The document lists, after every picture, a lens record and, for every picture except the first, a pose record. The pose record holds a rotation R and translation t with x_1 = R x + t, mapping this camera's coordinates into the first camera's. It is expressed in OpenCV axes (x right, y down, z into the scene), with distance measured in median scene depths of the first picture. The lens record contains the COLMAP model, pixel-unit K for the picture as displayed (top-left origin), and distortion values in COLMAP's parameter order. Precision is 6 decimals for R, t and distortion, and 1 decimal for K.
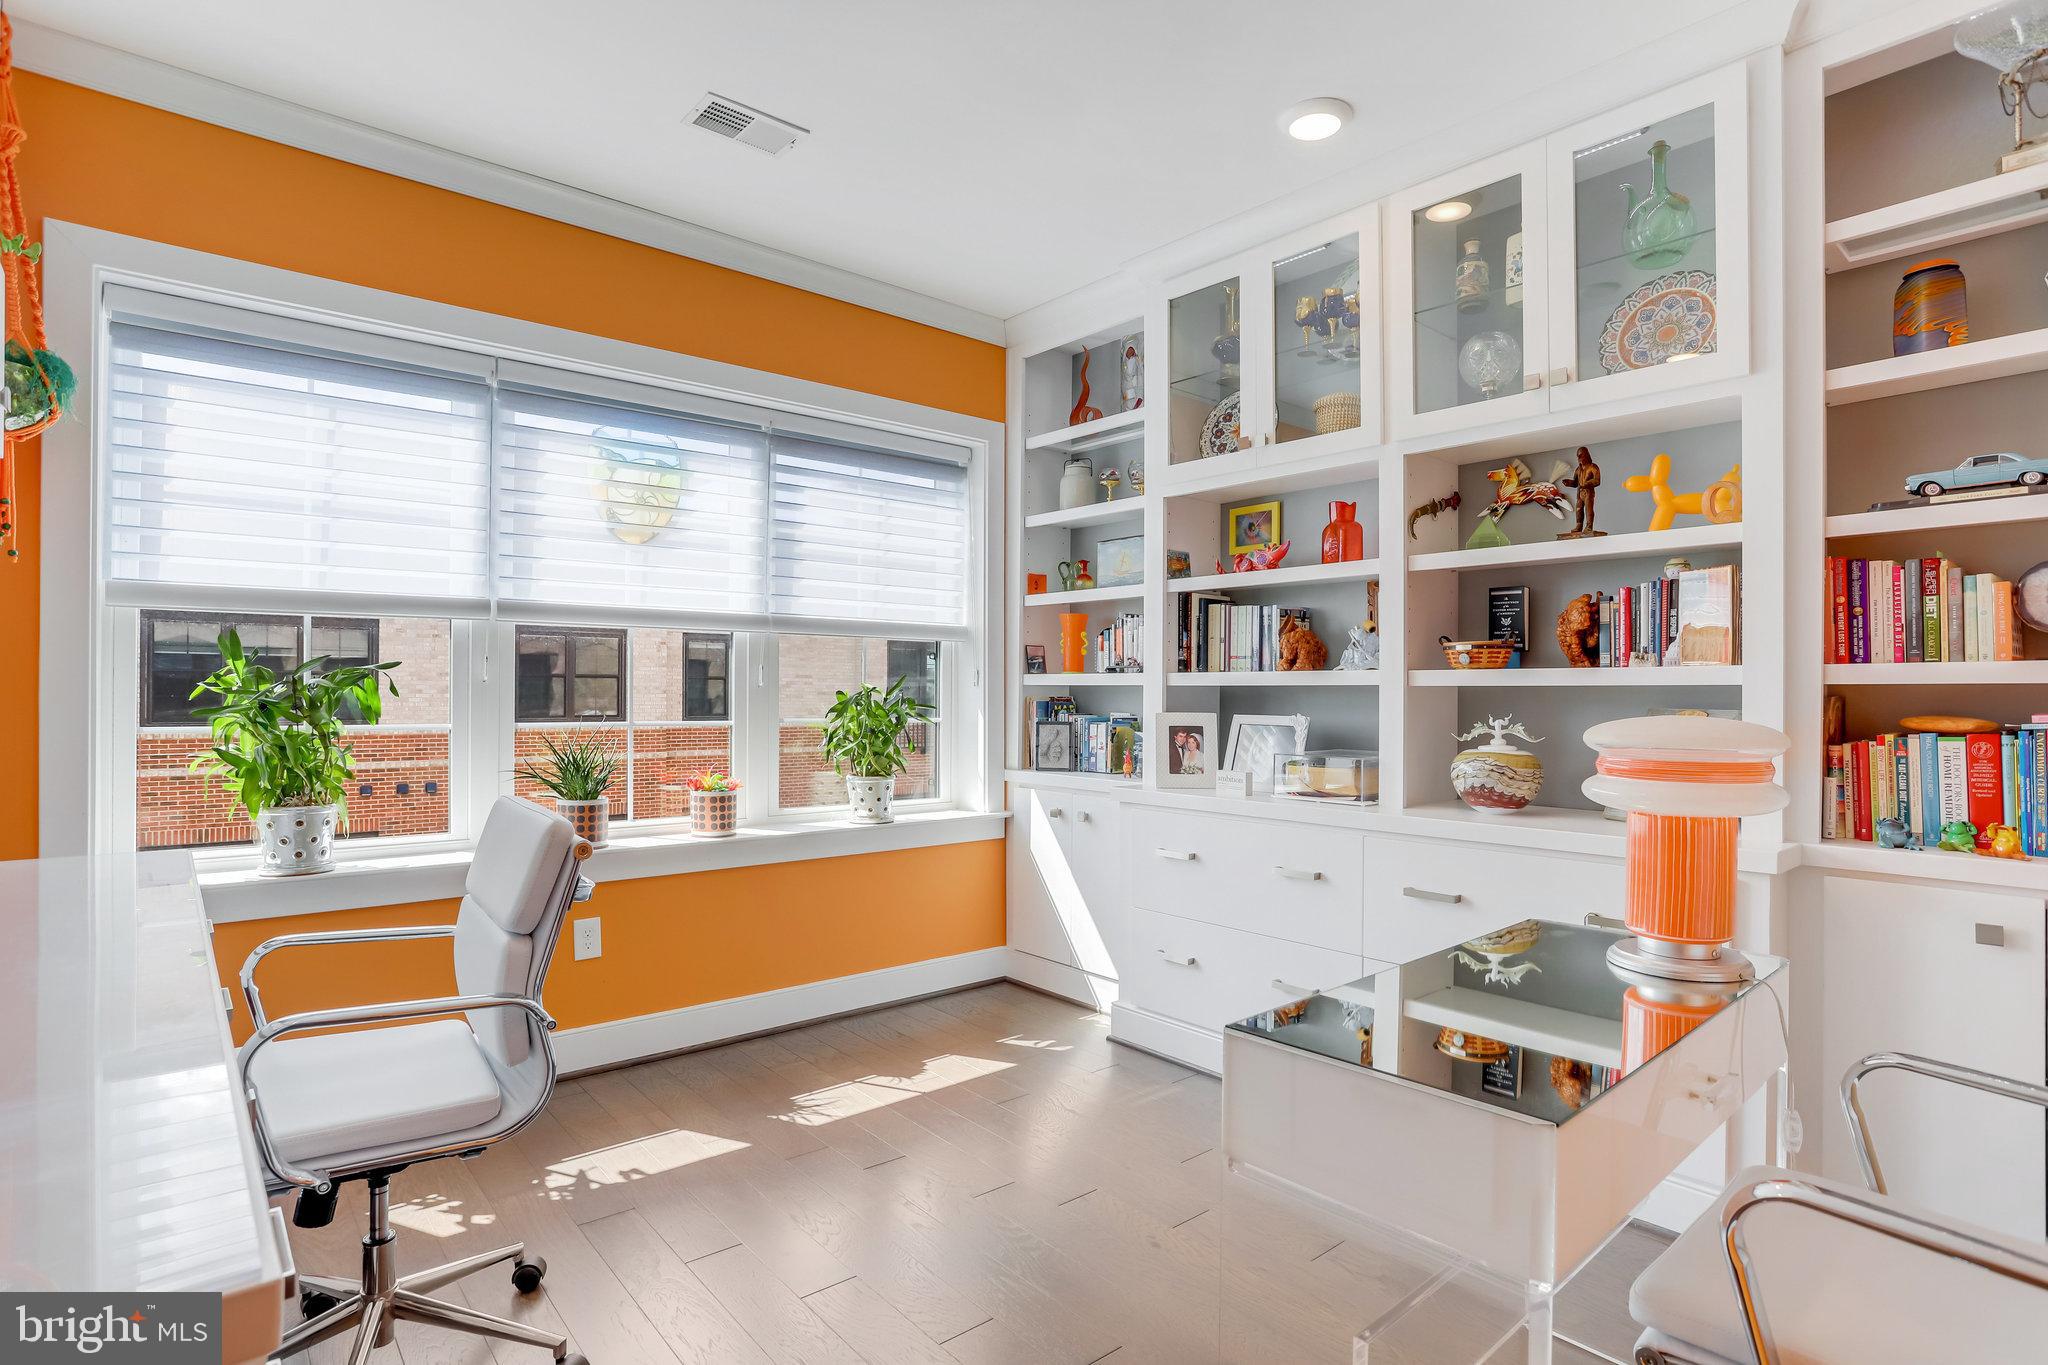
lens RADIAL K [[1035.8, 0, 1024.0], [0, 1035.8, 682.5], [0, 0, 1]] dist [-0.052655, 0.039096]
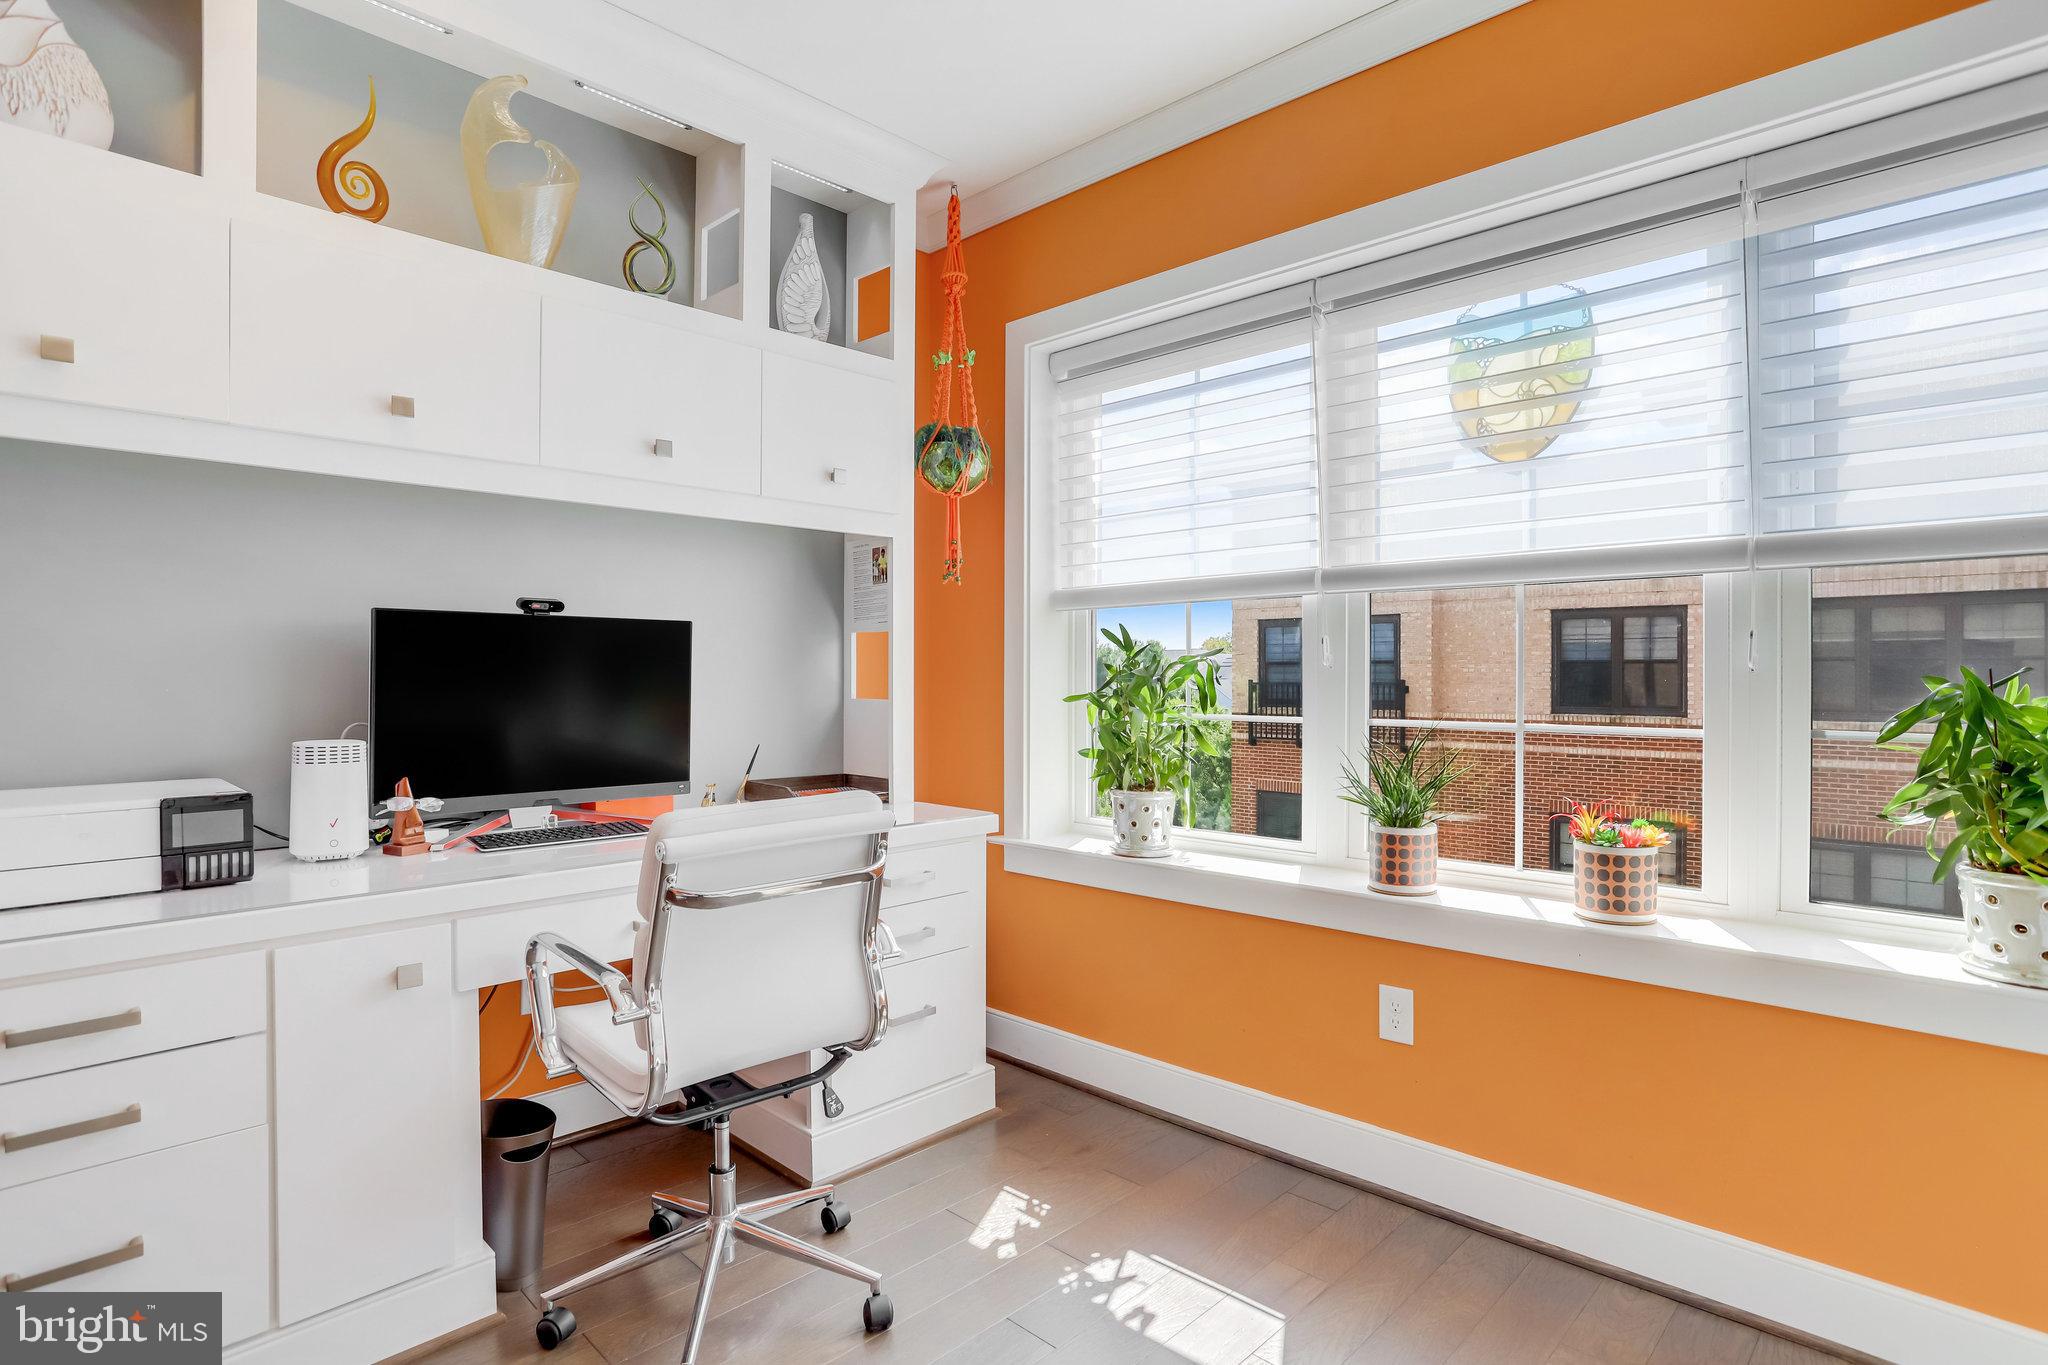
lens RADIAL K [[1035.8, 0, 1024.0], [0, 1035.8, 682.5], [0, 0, 1]] dist [-0.052655, 0.039096]
pose [[0.106624, 0.000295, -0.994299, 0.280520], [0.009019, 0.999959, 0.001264, 0.007293], [0.994259, -0.009102, 0.106617, 0.657992]]
